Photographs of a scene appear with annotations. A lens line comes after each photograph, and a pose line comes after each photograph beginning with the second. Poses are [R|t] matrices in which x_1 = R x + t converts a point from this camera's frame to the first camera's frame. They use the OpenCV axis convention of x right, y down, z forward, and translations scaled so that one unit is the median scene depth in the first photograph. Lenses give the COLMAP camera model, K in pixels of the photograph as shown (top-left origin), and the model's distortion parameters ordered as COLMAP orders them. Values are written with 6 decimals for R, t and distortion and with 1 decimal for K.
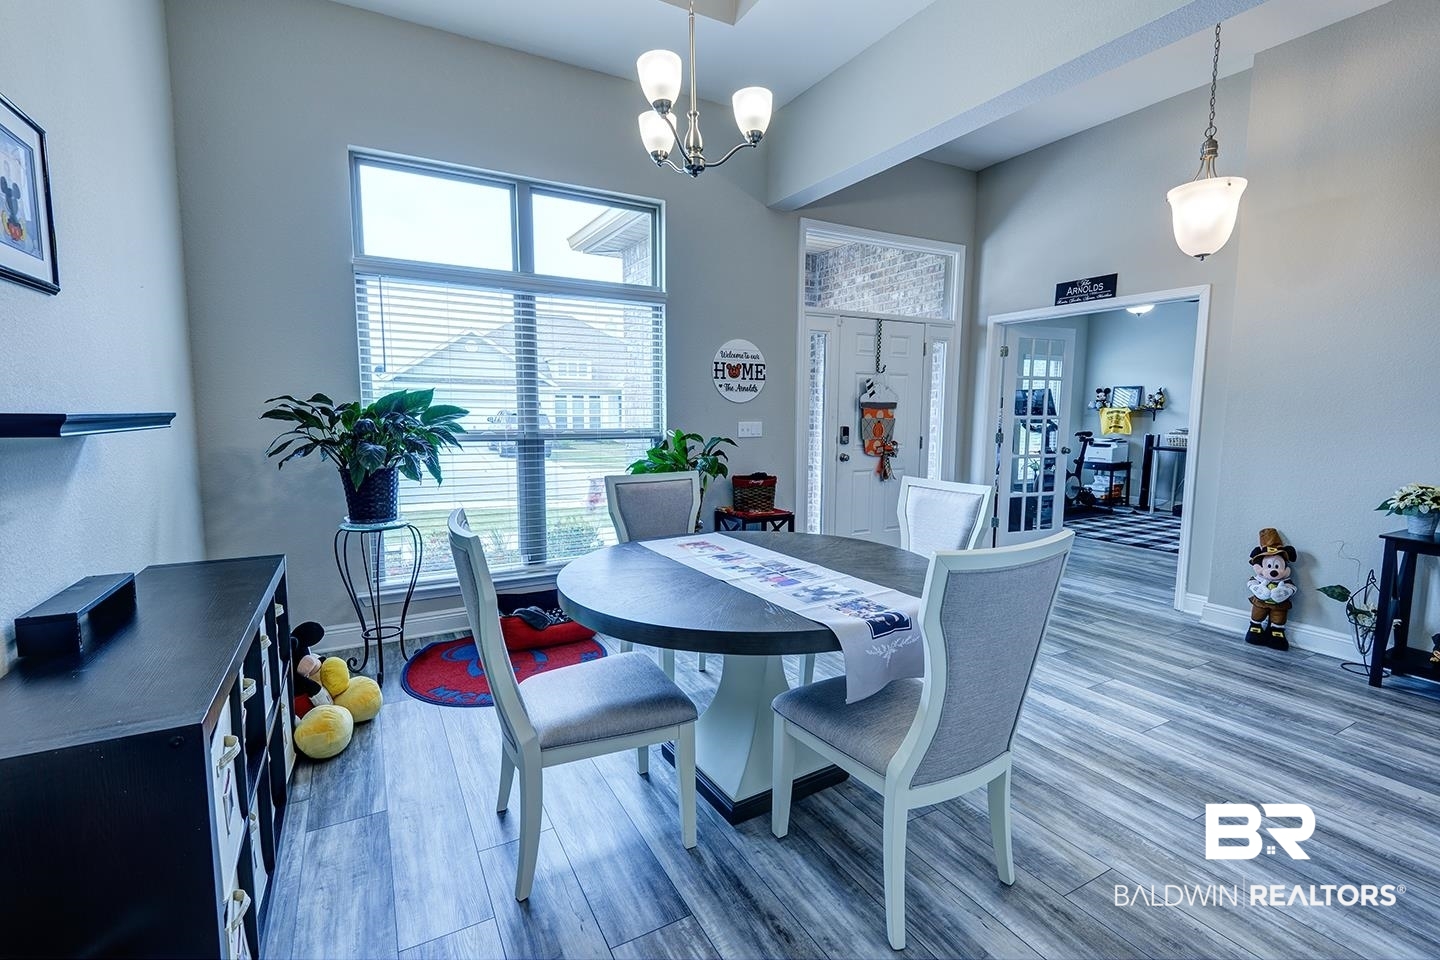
lens RADIAL K [[650.0, 0, 729.3], [0, 650.0, 476.0], [0, 0, 1]] dist [0.021665, -0.012927]
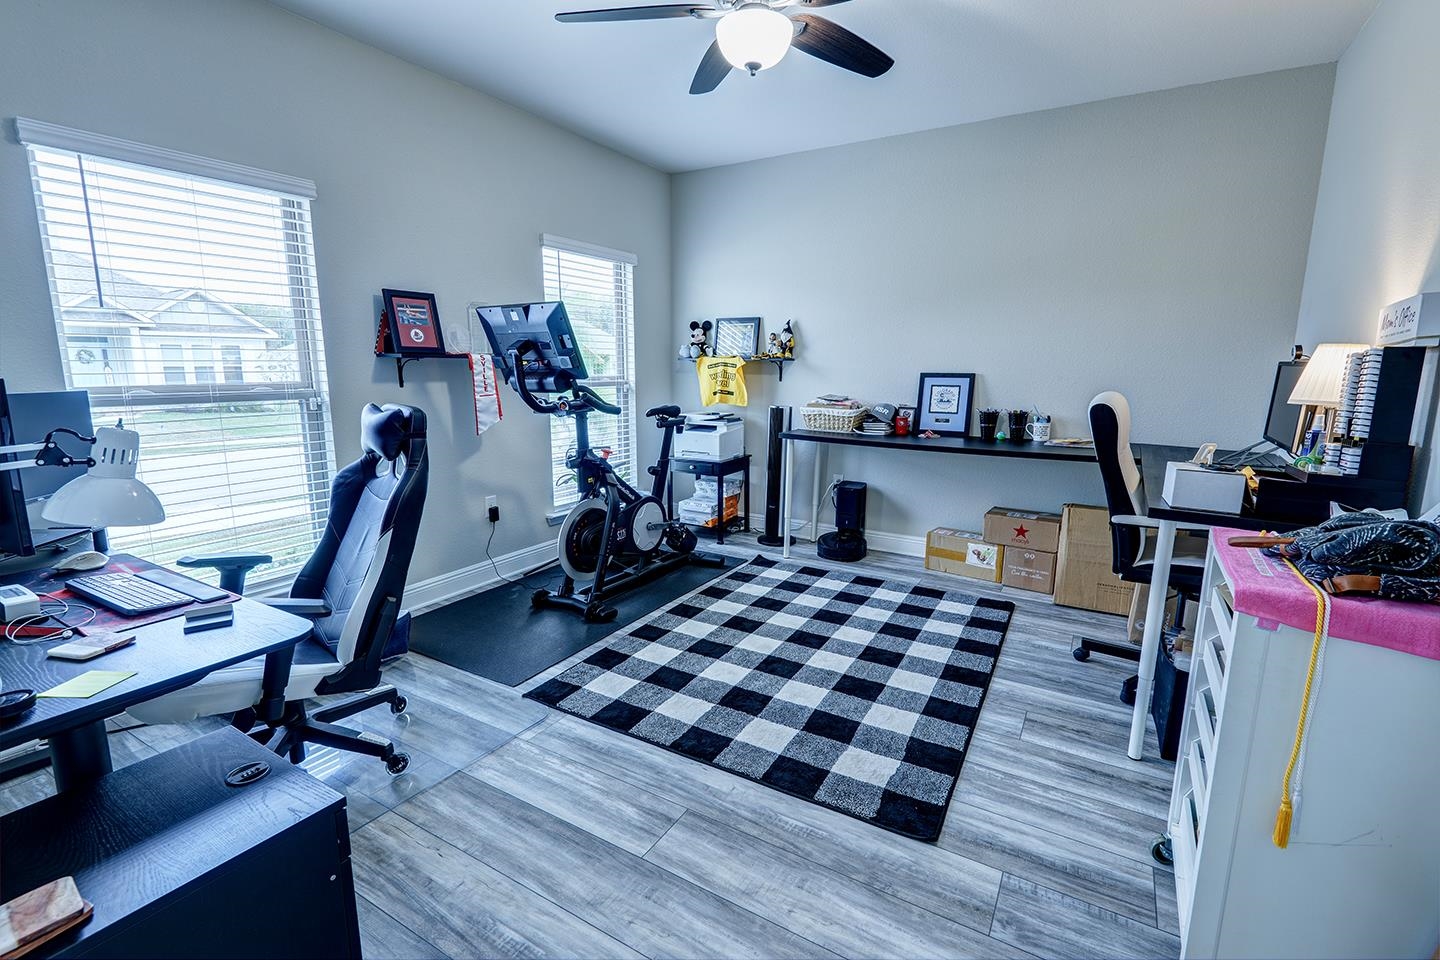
lens RADIAL K [[650.0, 0, 718.7], [0, 650.0, 477.9], [0, 0, 1]] dist [0.021665, -0.012927]
pose [[0.876280, -0.091615, 0.473011, 0.326772], [0.052732, 0.994094, 0.094853, -0.056286], [-0.478907, -0.058175, 0.875936, 0.525450]]
